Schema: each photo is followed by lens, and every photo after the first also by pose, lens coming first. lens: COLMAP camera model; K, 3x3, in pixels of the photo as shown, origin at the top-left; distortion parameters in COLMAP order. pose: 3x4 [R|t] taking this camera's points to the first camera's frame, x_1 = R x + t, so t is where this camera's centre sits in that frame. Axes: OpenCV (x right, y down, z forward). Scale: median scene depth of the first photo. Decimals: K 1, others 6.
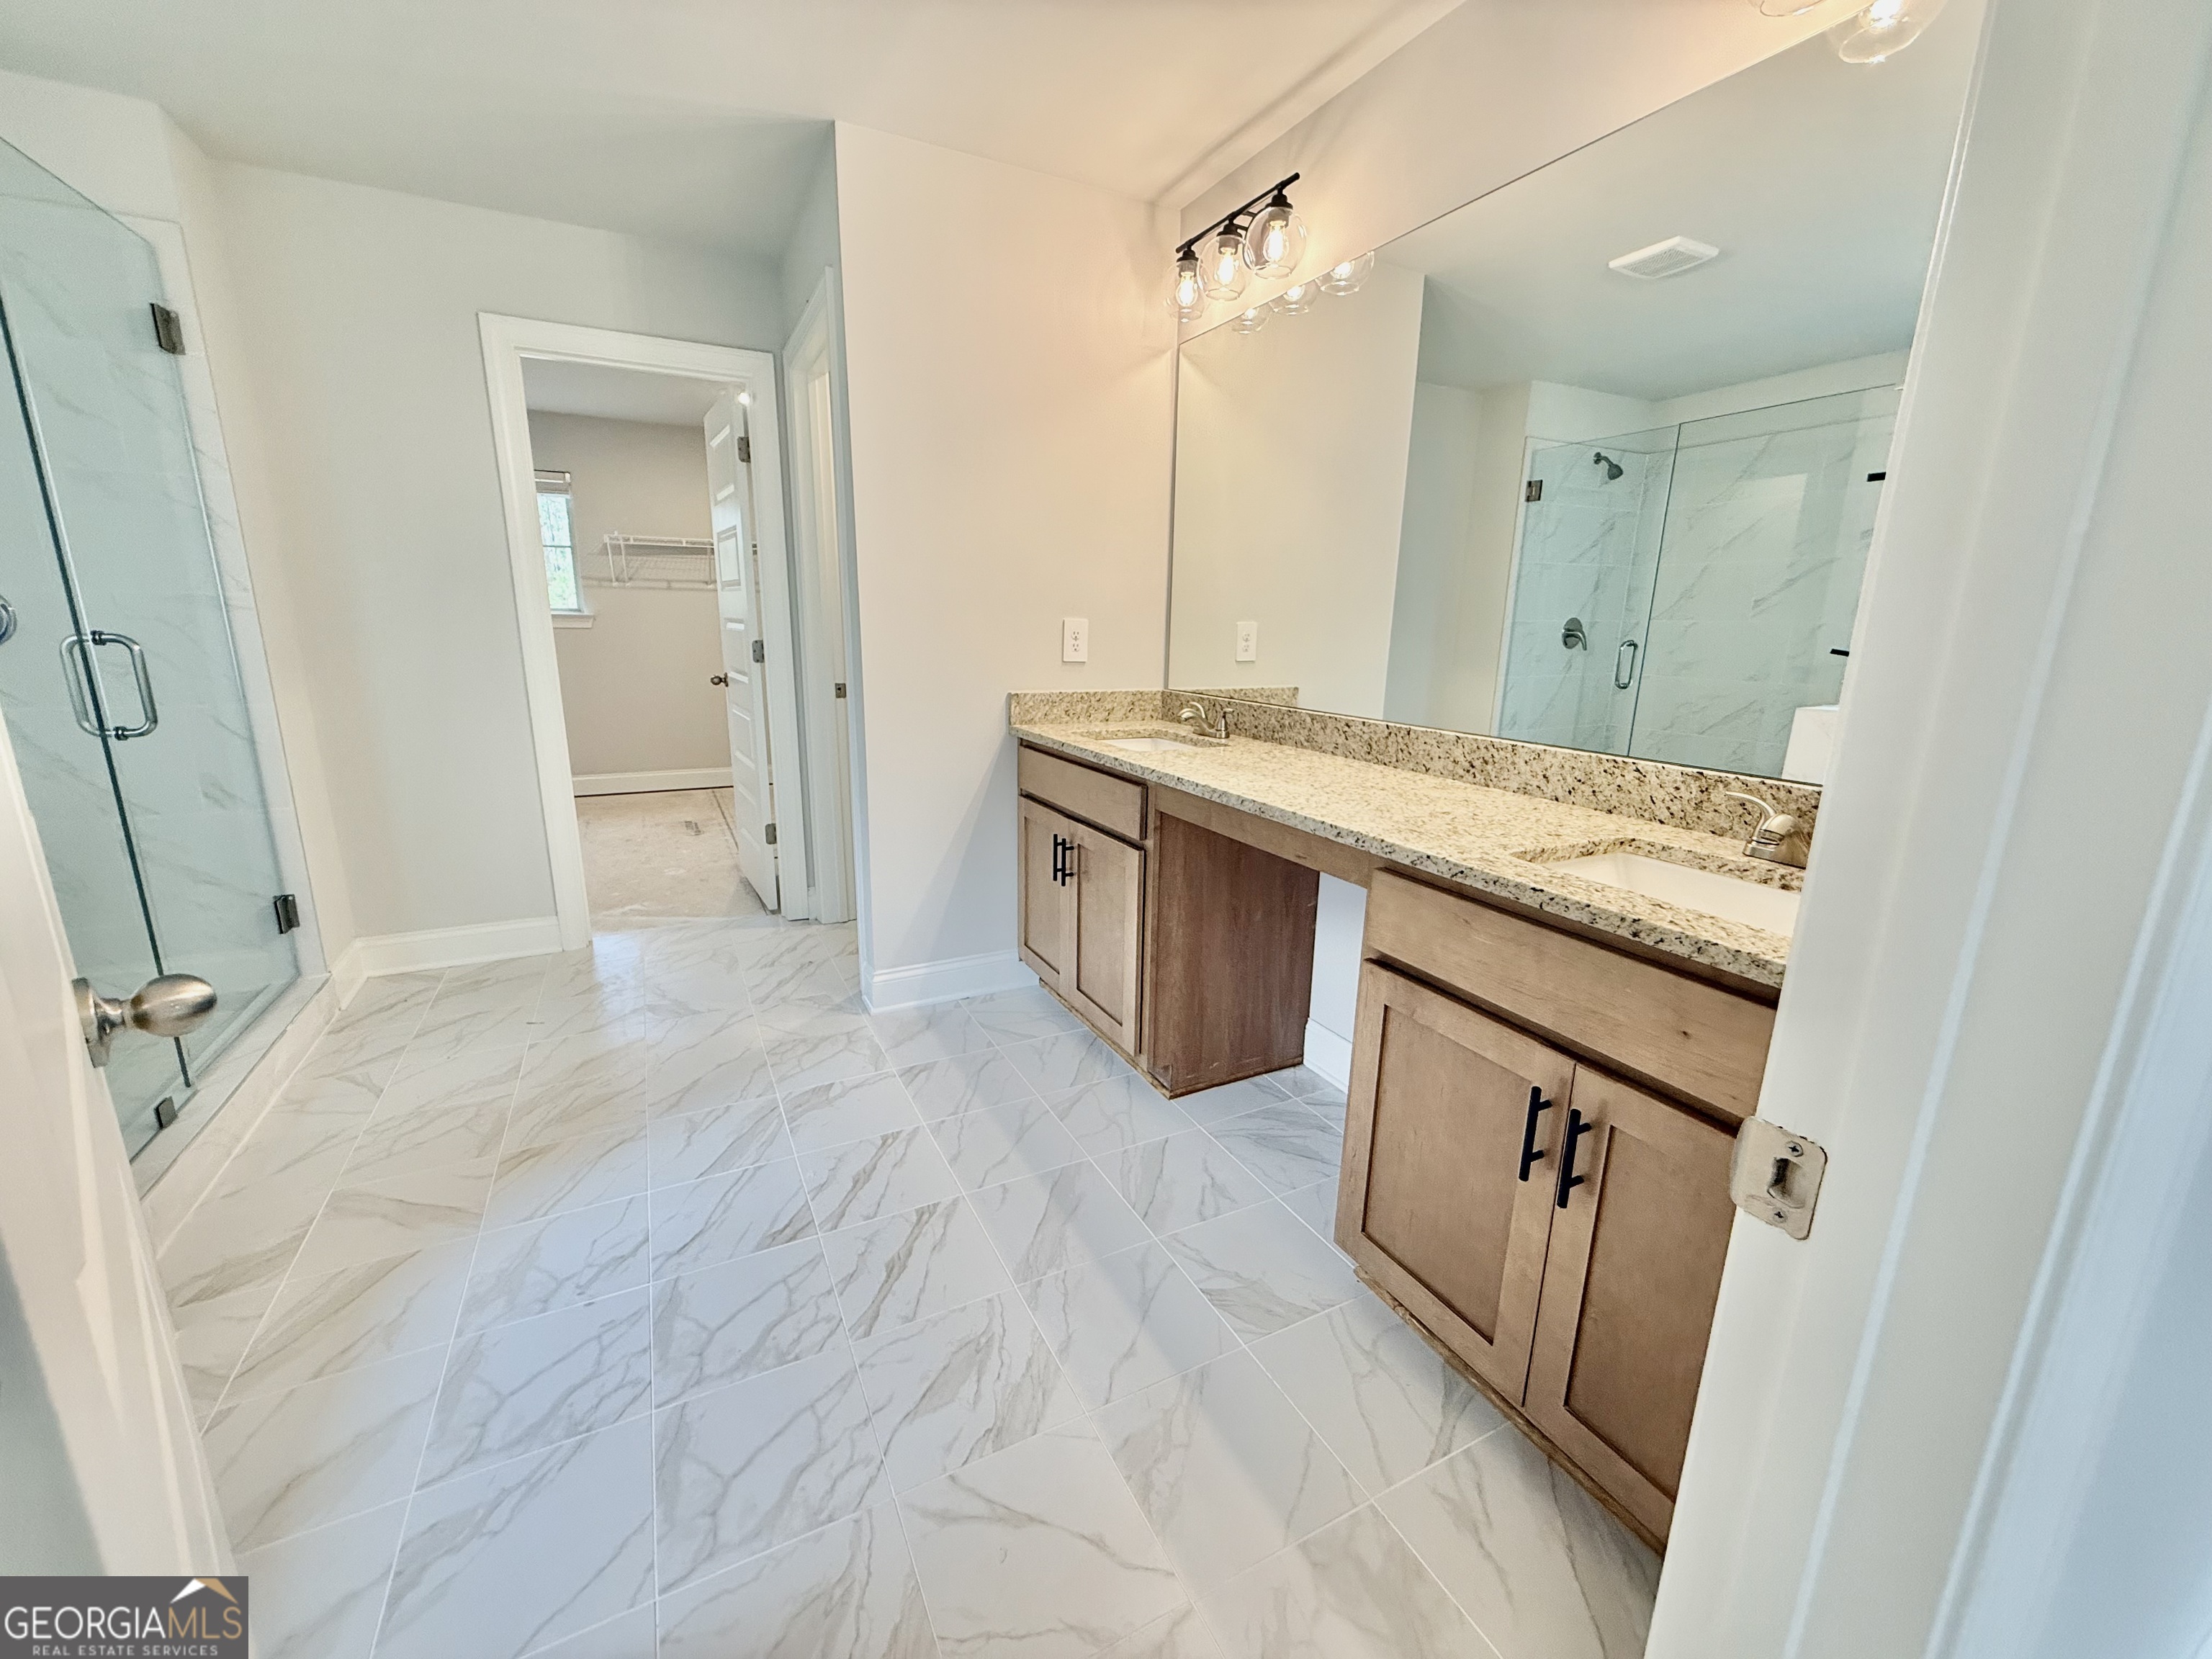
lens RADIAL K [[886.1, 0, 1099.5], [0, 886.1, 830.6], [0, 0, 1]] dist [0.000225, 0.000621]
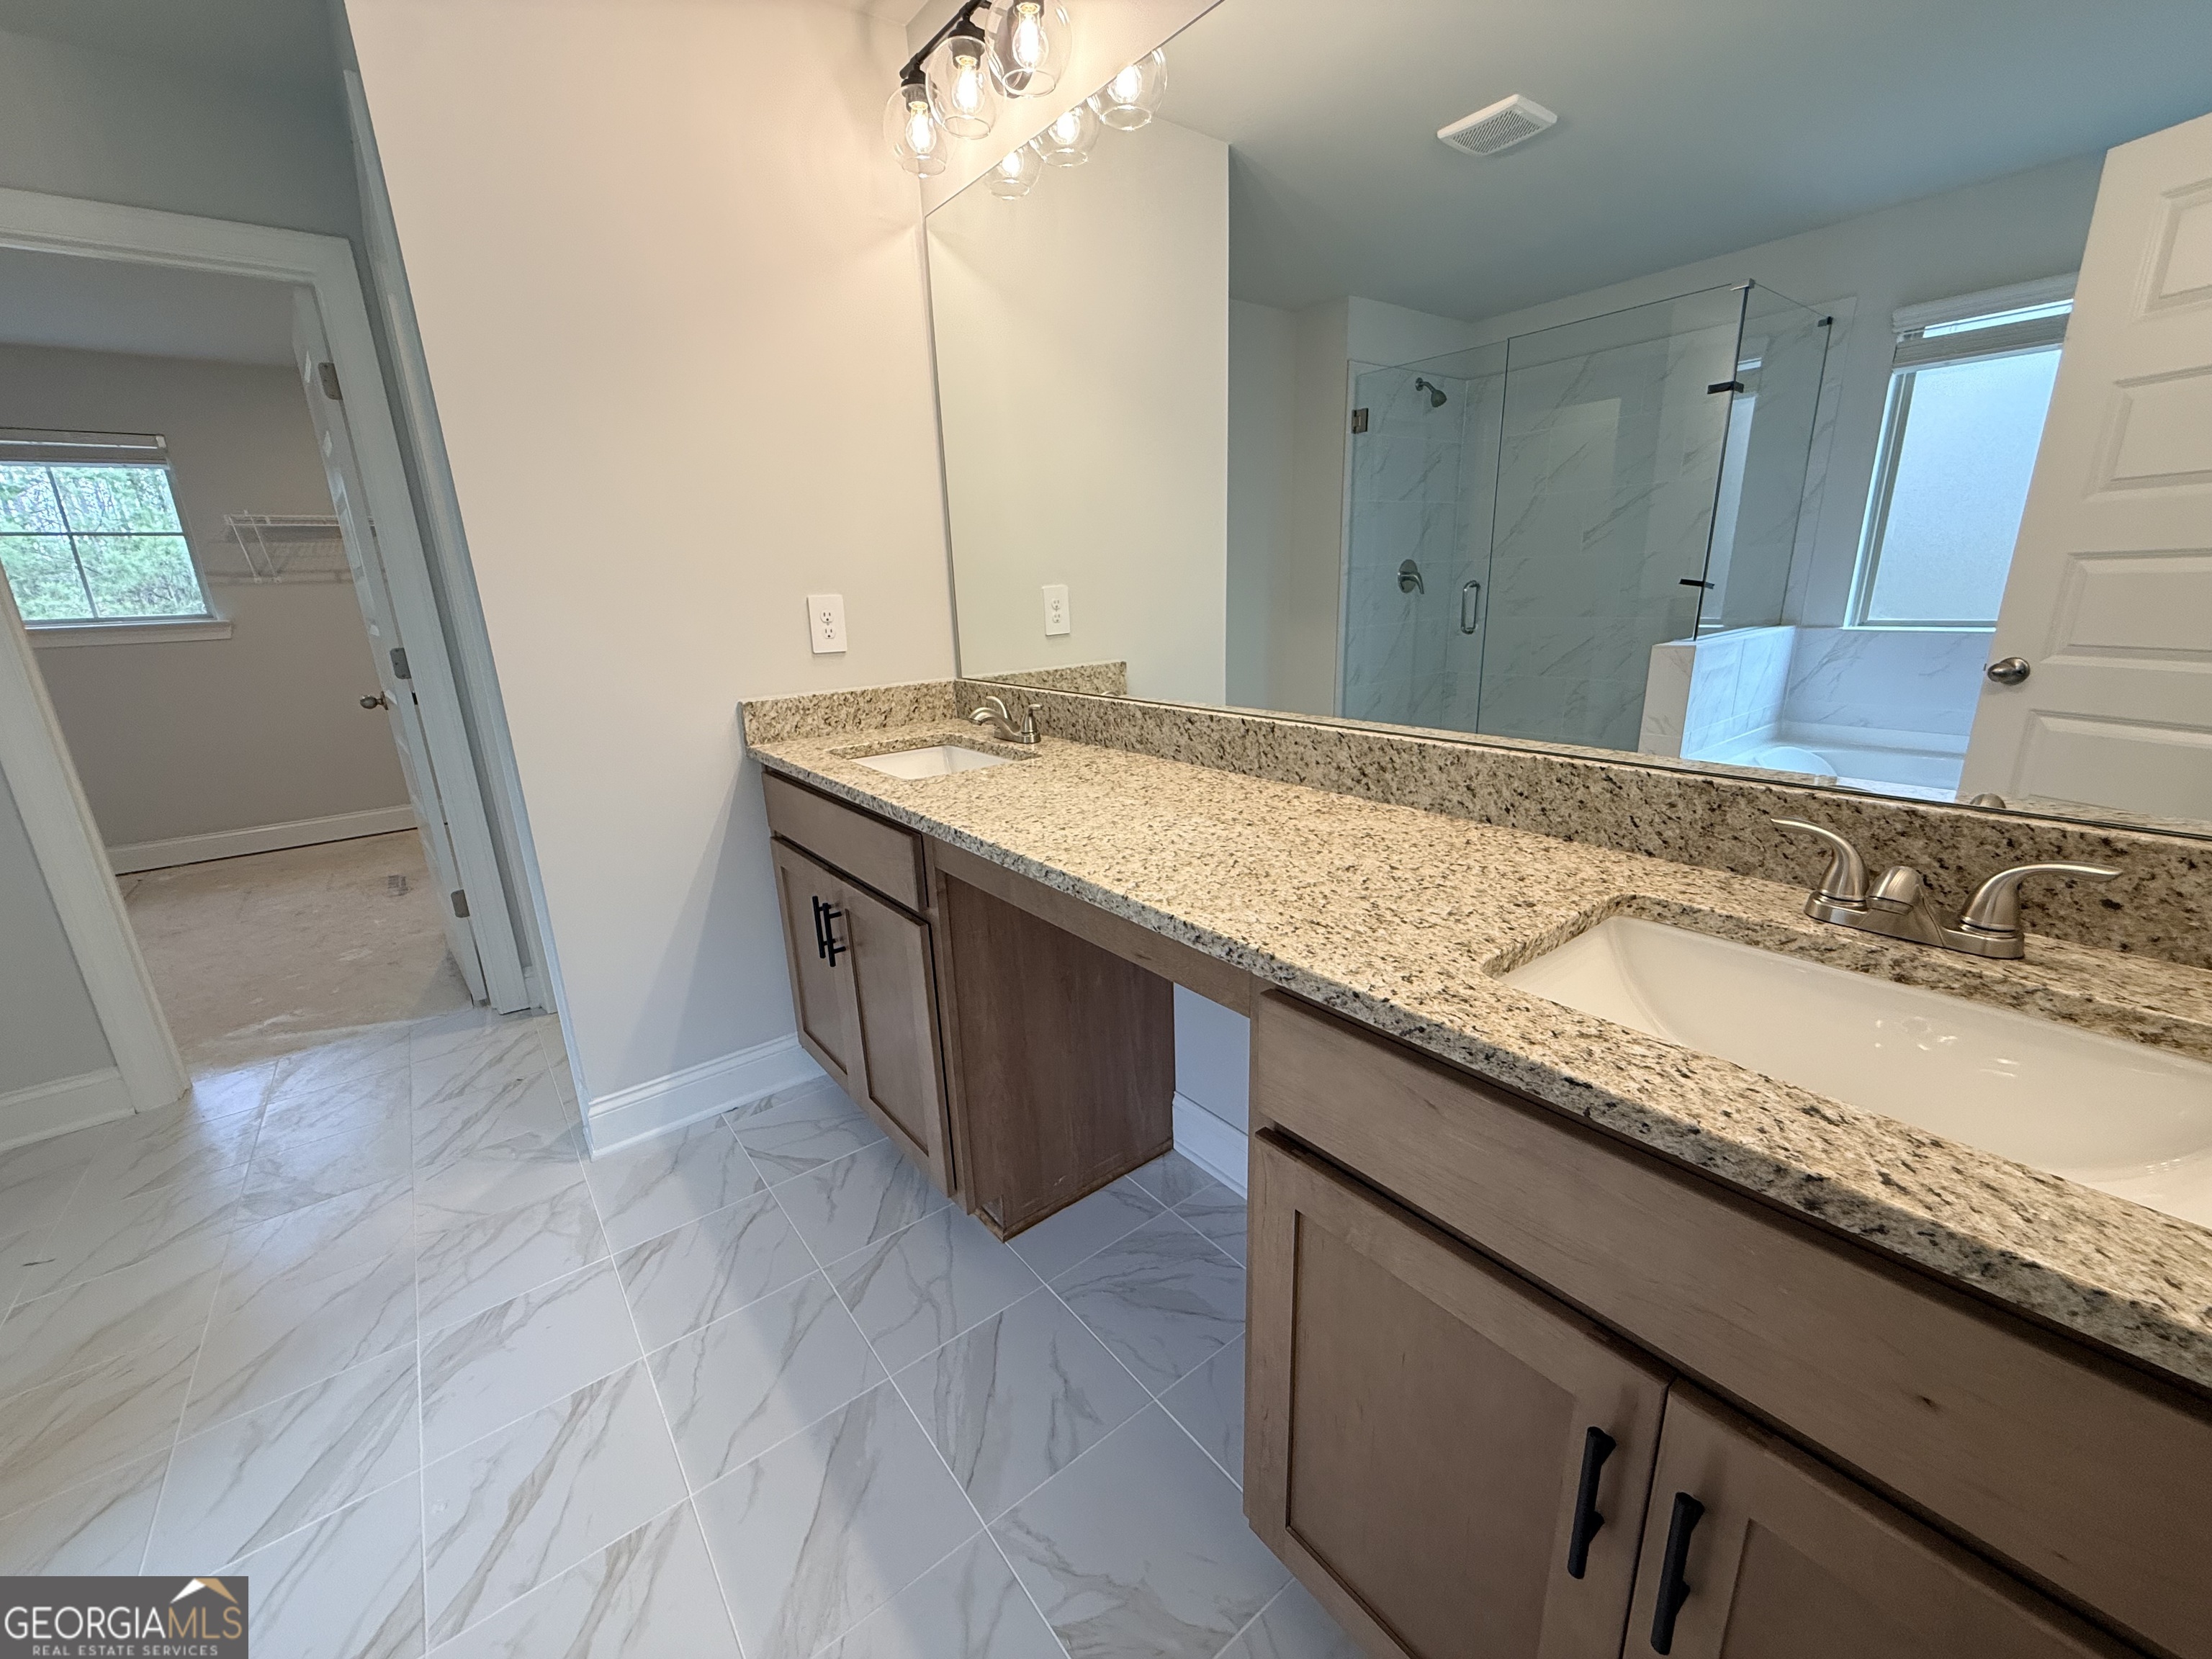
lens RADIAL K [[886.1, 0, 1099.5], [0, 886.1, 830.6], [0, 0, 1]] dist [0.000225, 0.000621]
pose [[0.981362, -0.101922, 0.162914, 0.072692], [0.095268, 0.994286, 0.048171, -0.068283], [-0.166892, -0.031752, 0.985464, 0.268892]]
